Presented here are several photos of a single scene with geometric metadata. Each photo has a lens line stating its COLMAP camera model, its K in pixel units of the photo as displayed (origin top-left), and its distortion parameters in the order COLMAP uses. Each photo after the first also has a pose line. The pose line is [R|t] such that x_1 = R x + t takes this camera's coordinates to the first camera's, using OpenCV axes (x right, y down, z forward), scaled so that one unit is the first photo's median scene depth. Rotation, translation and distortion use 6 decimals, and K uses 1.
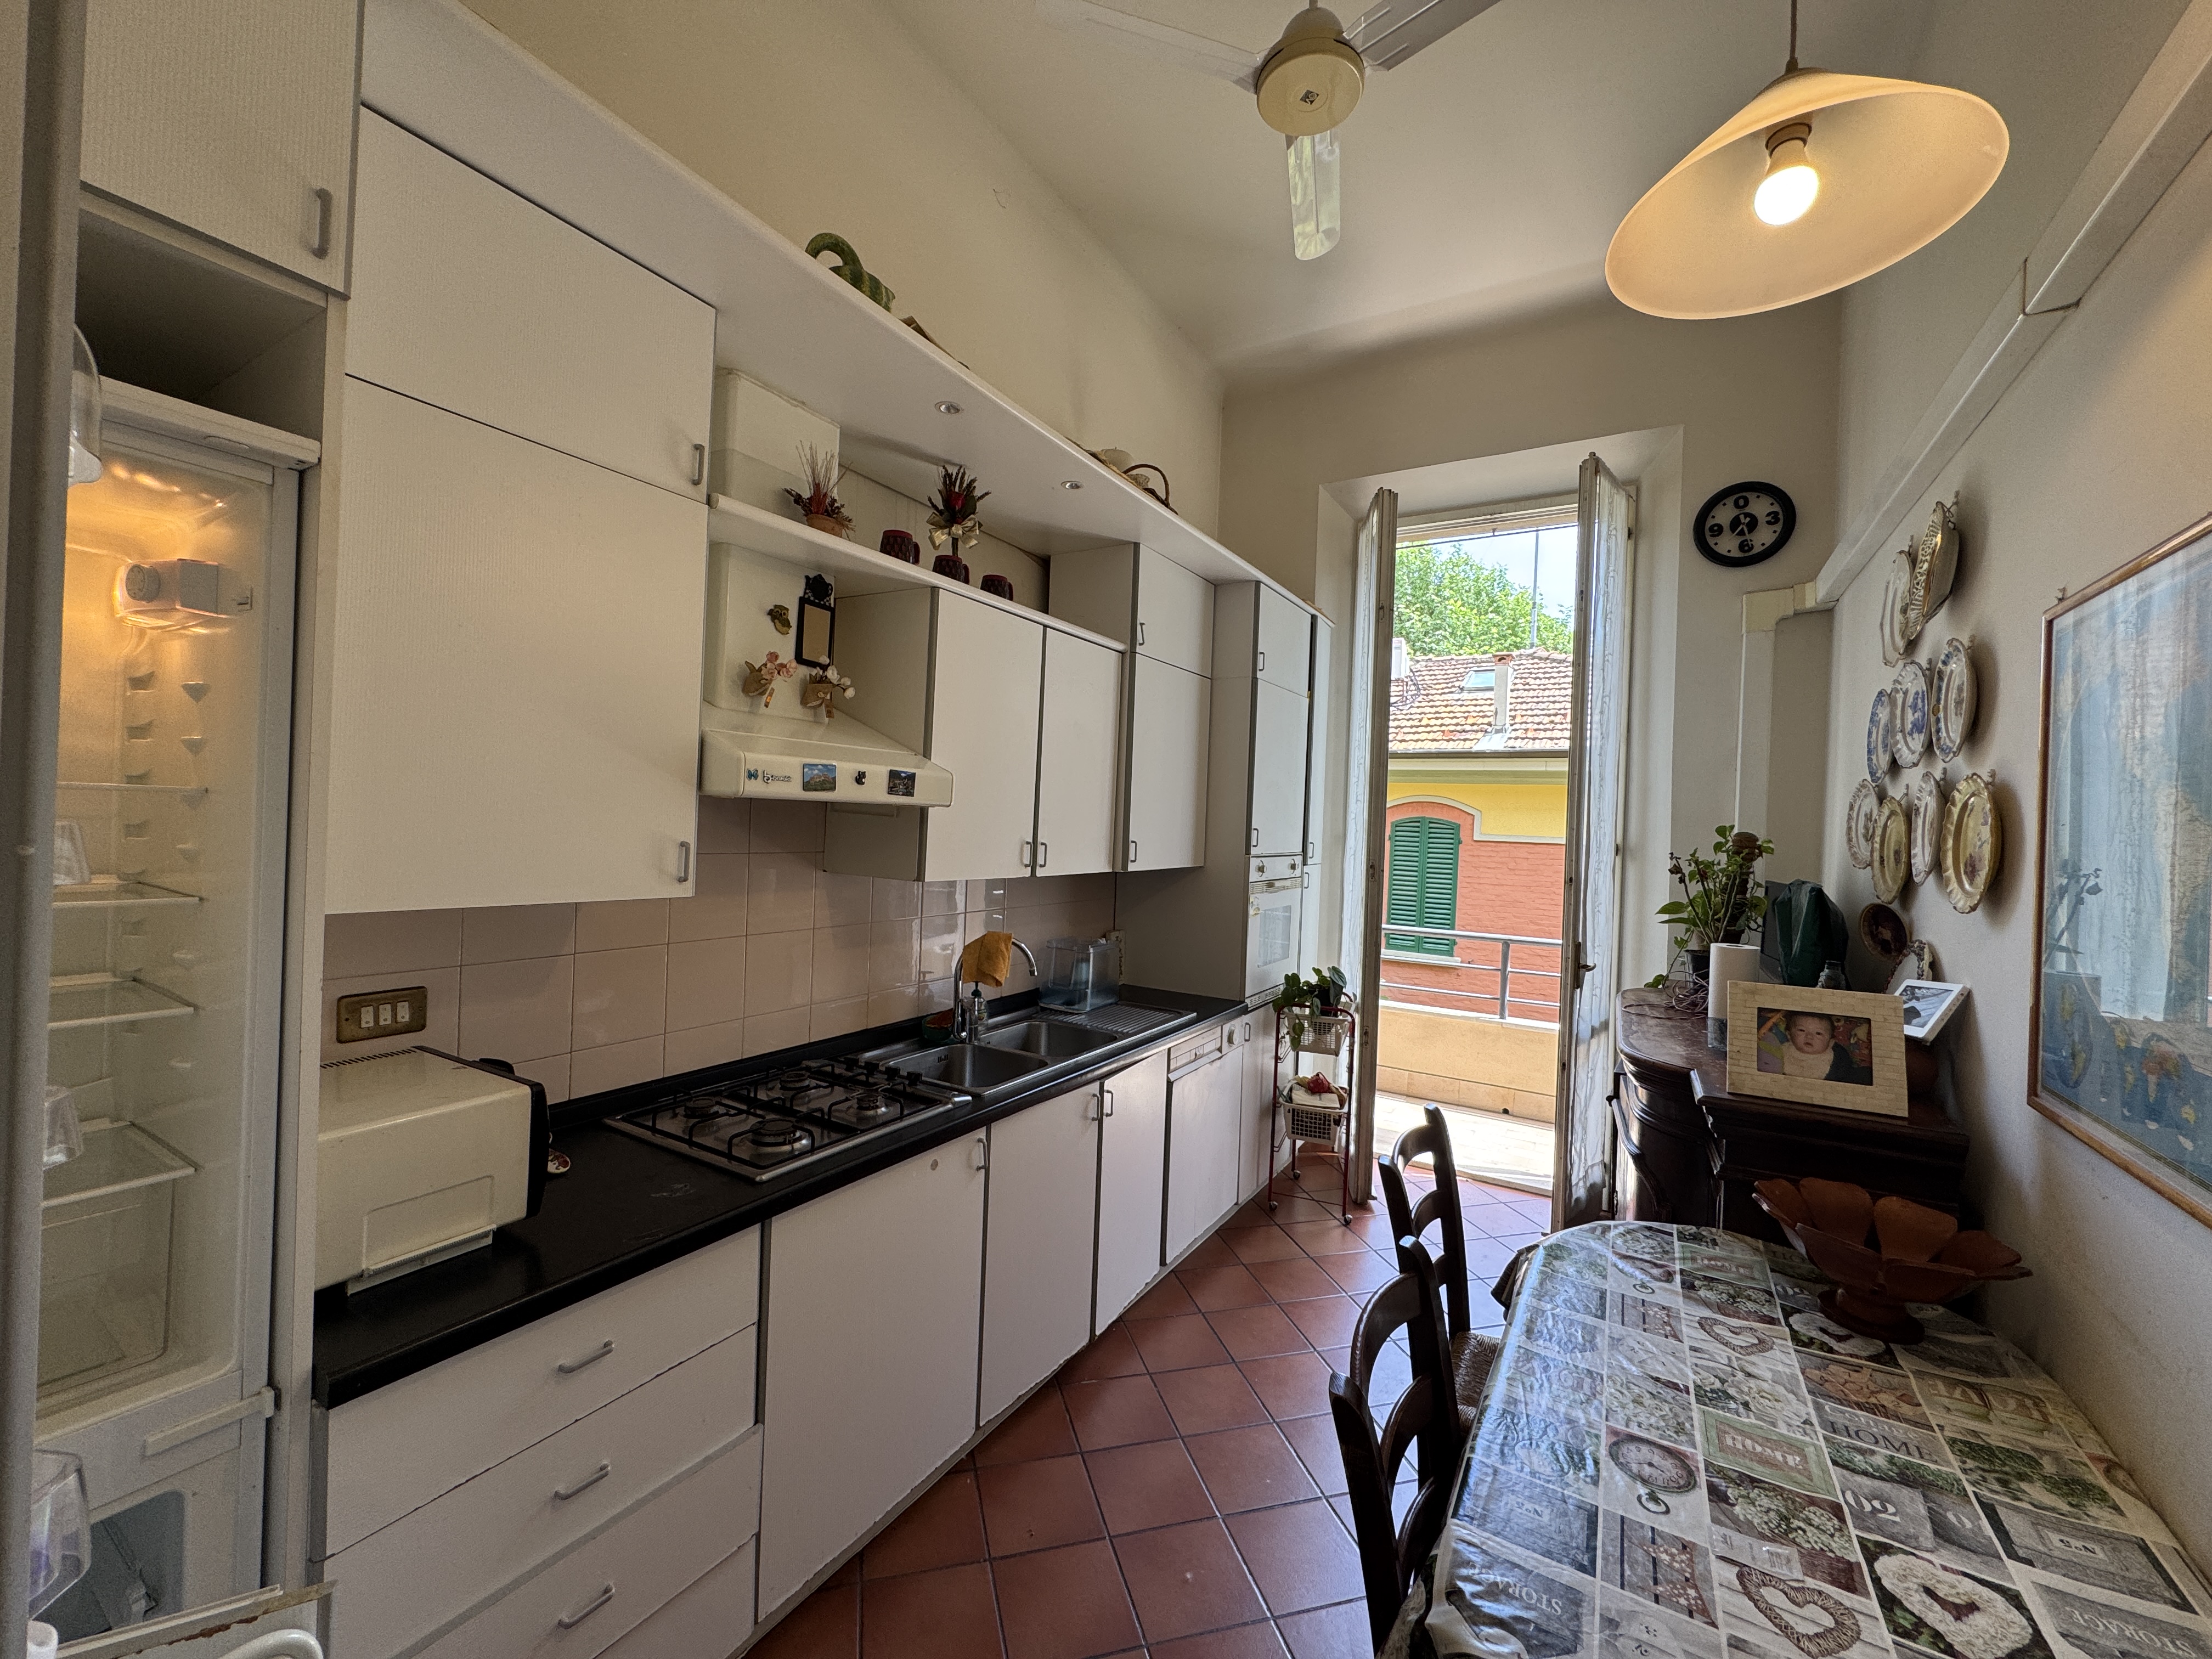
lens RADIAL K [[884.0, 0, 1102.2], [0, 884.0, 827.1], [0, 0, 1]] dist [-0.003681, 0.000181]
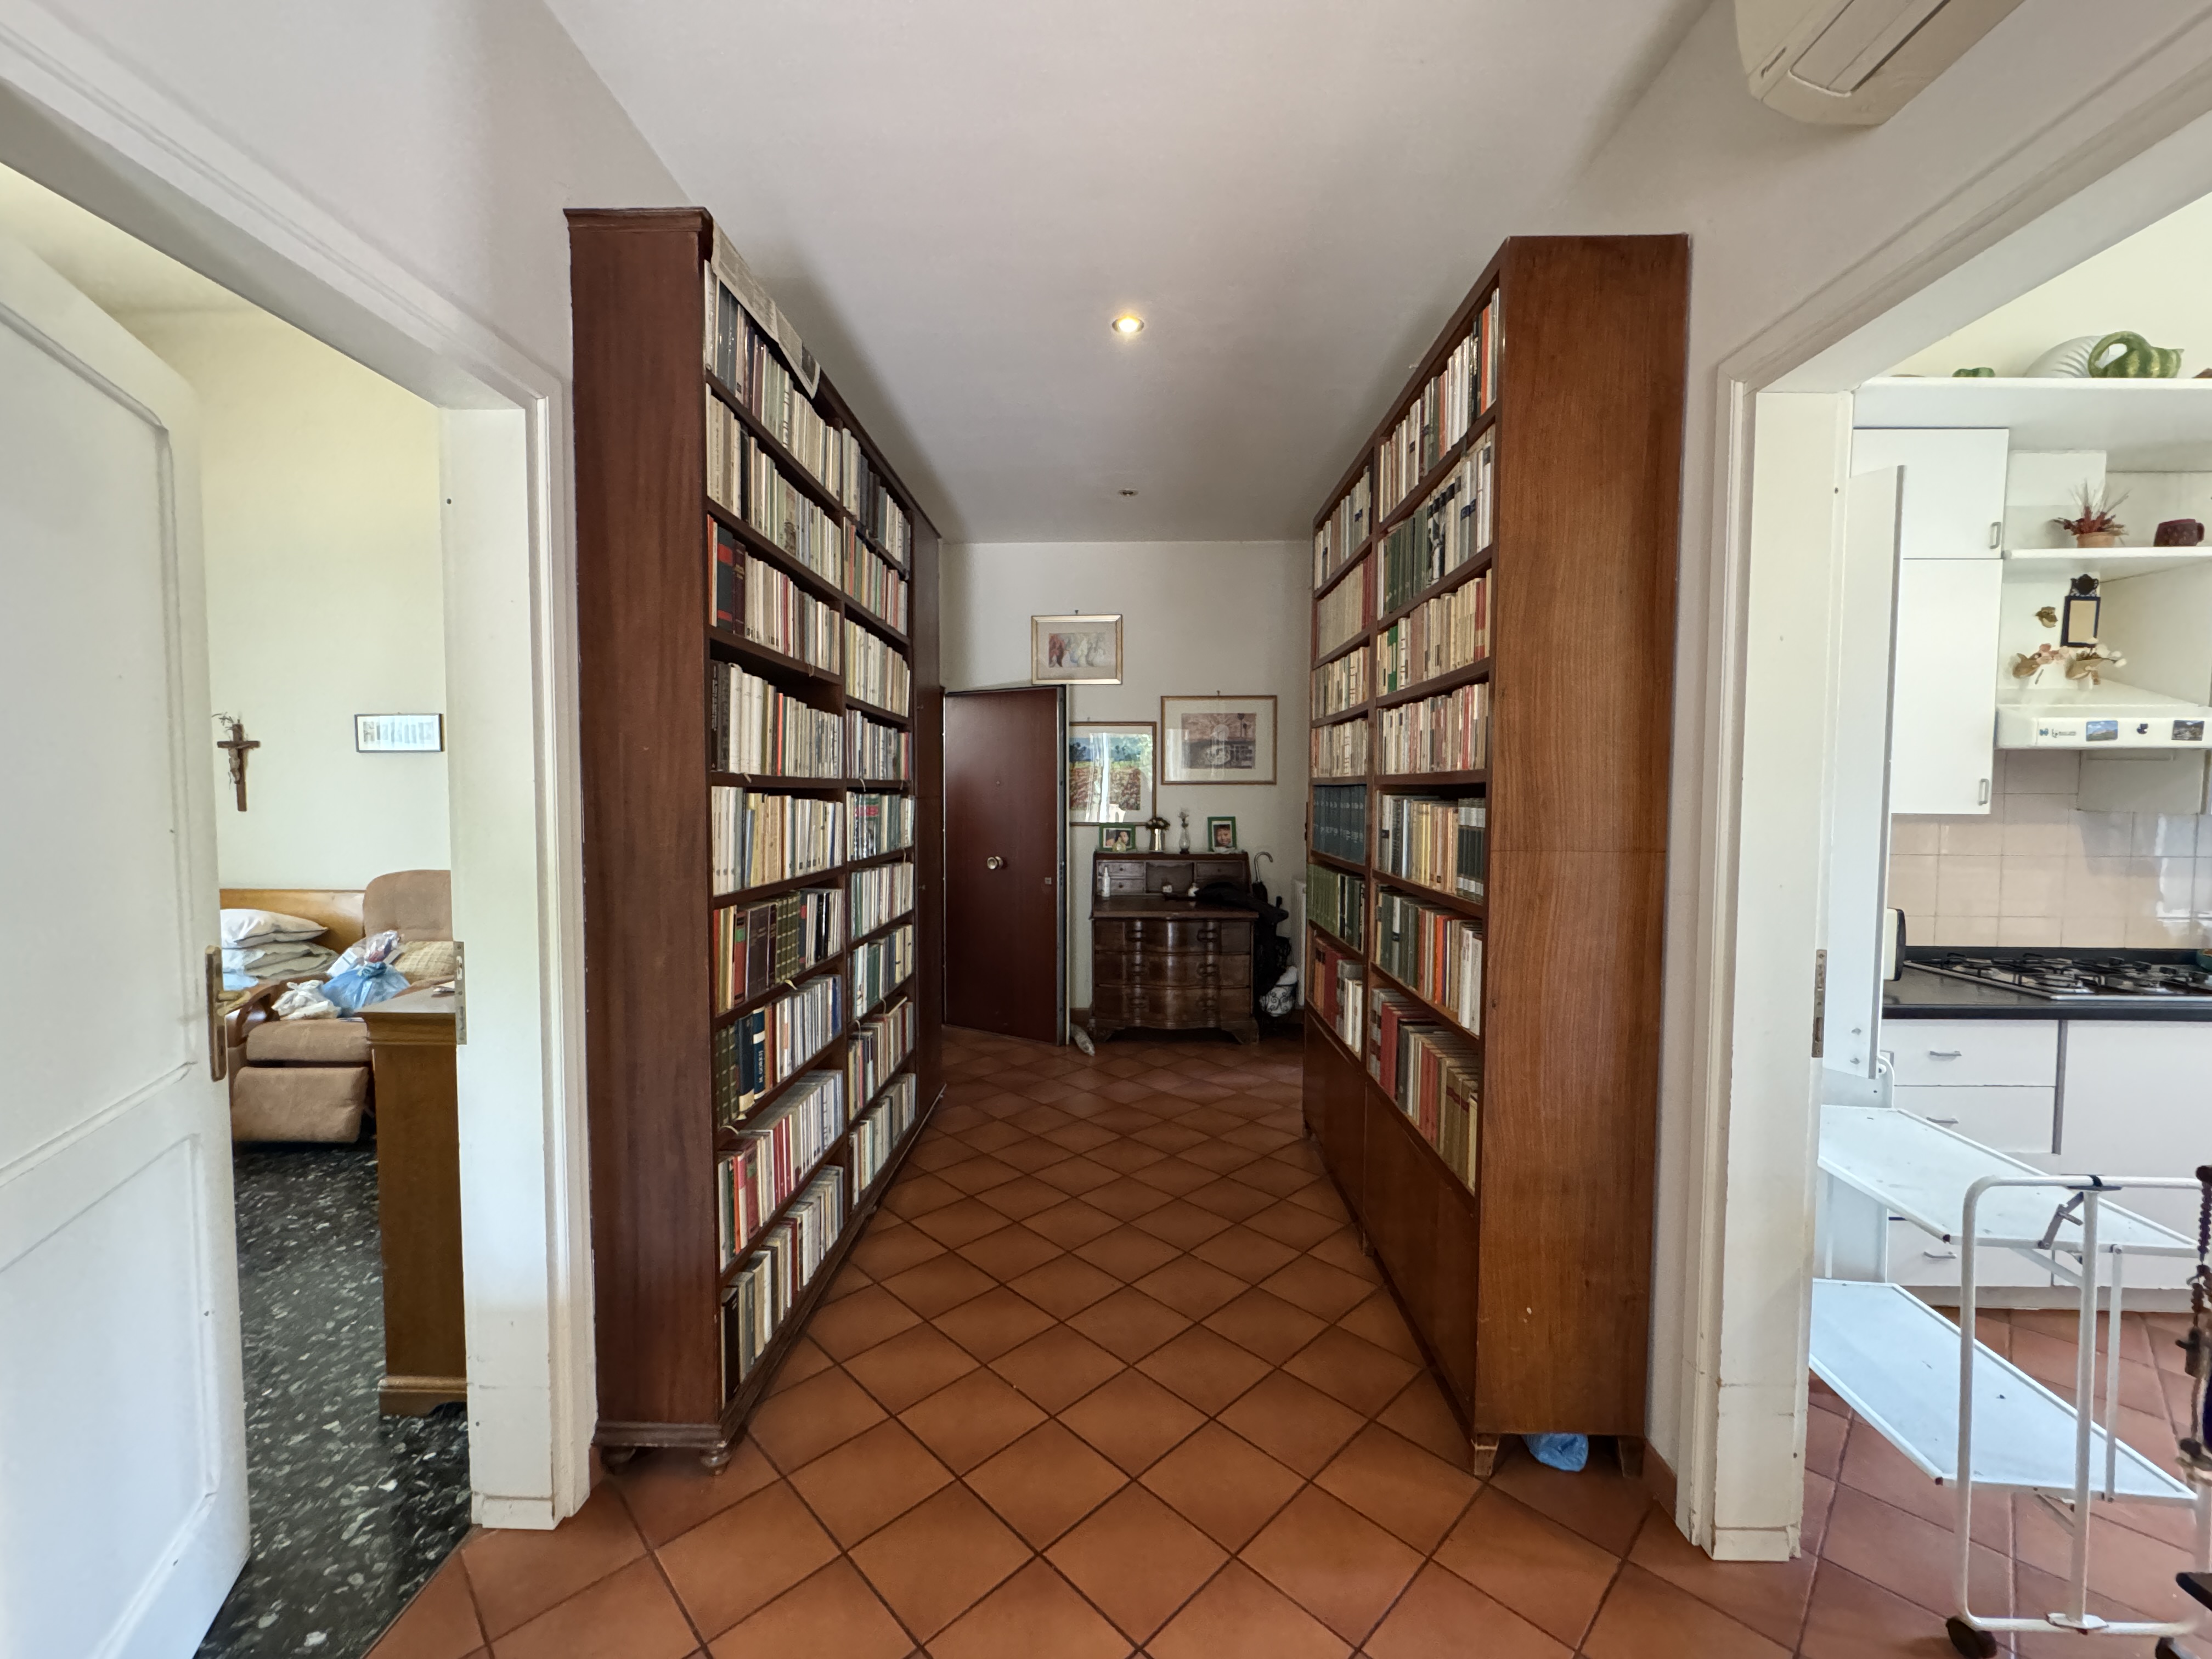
lens RADIAL K [[884.0, 0, 1106.3], [0, 884.0, 827.6], [0, 0, 1]] dist [-0.003681, 0.000181]
pose [[0.490787, 0.004454, -0.871268, 0.060325], [0.010038, 0.999892, 0.010766, 0.033766], [0.871221, -0.014030, 0.490690, -0.538187]]
